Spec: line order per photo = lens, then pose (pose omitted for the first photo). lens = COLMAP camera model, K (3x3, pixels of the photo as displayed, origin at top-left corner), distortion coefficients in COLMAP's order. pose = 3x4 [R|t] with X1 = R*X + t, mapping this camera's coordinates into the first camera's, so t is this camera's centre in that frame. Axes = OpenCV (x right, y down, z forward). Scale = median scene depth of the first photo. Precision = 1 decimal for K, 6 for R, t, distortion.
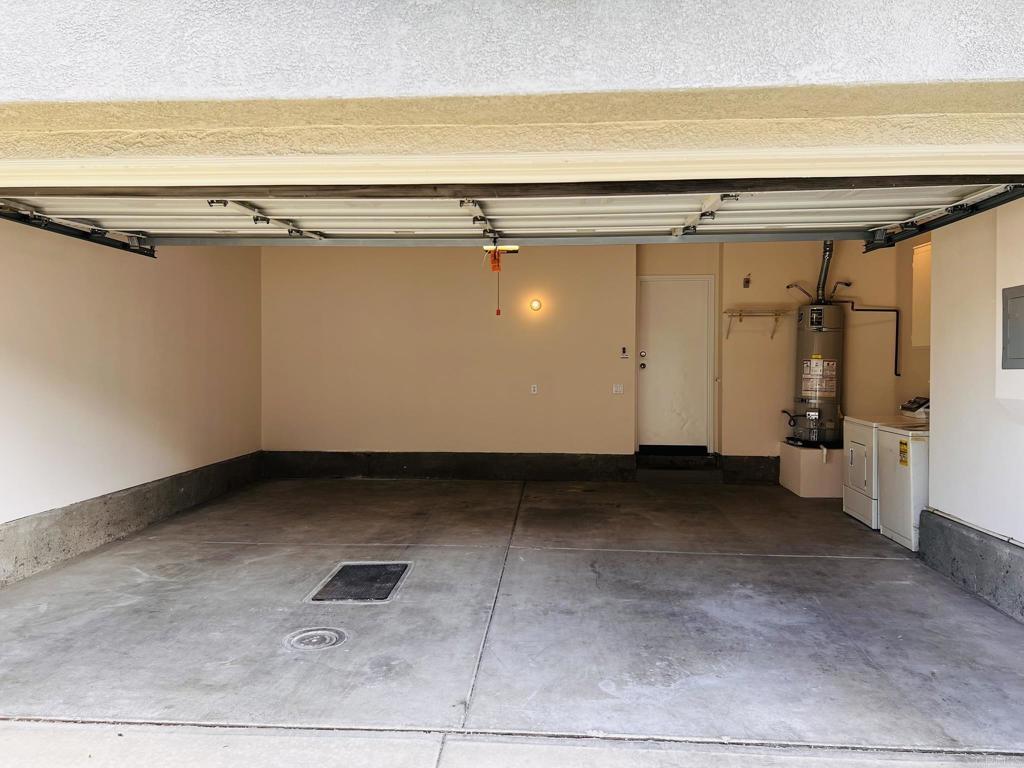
lens RADIAL K [[772.8, 0, 507.4], [0, 772.8, 381.5], [0, 0, 1]] dist [0.044857, -0.051751]
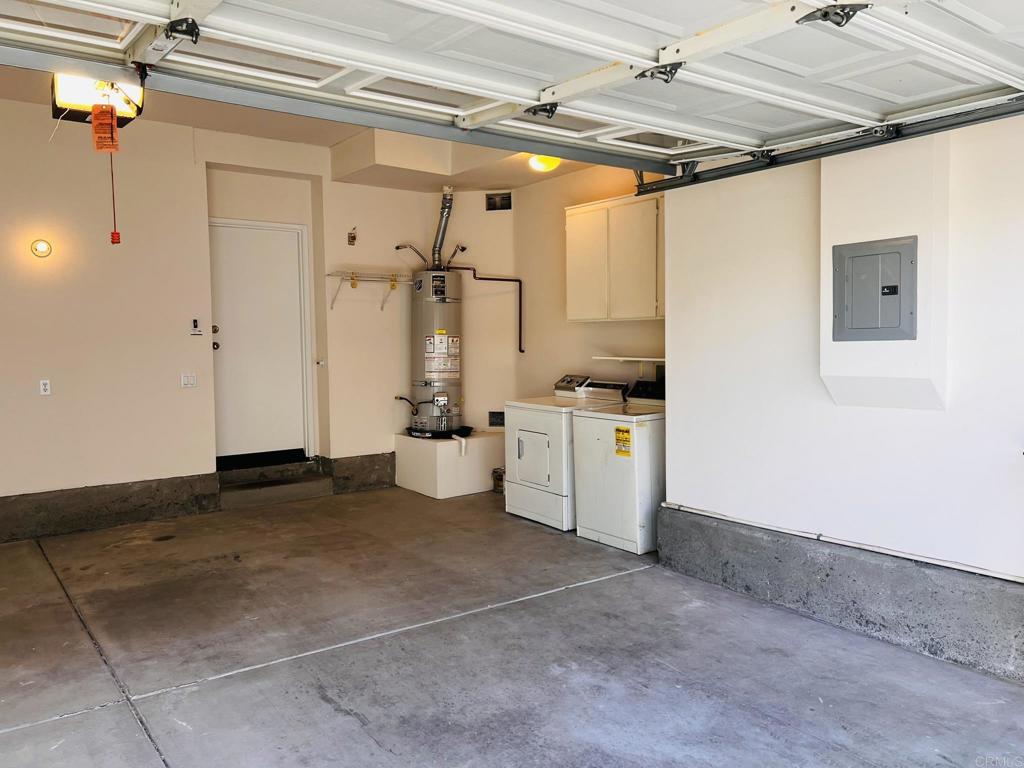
lens RADIAL K [[772.8, 0, 518.9], [0, 772.8, 381.8], [0, 0, 1]] dist [0.044857, -0.051751]
pose [[0.755301, -0.047804, 0.653632, -0.092545], [0.029643, 0.998807, 0.038796, -0.007674], [-0.654707, -0.009927, 0.755818, 0.304954]]
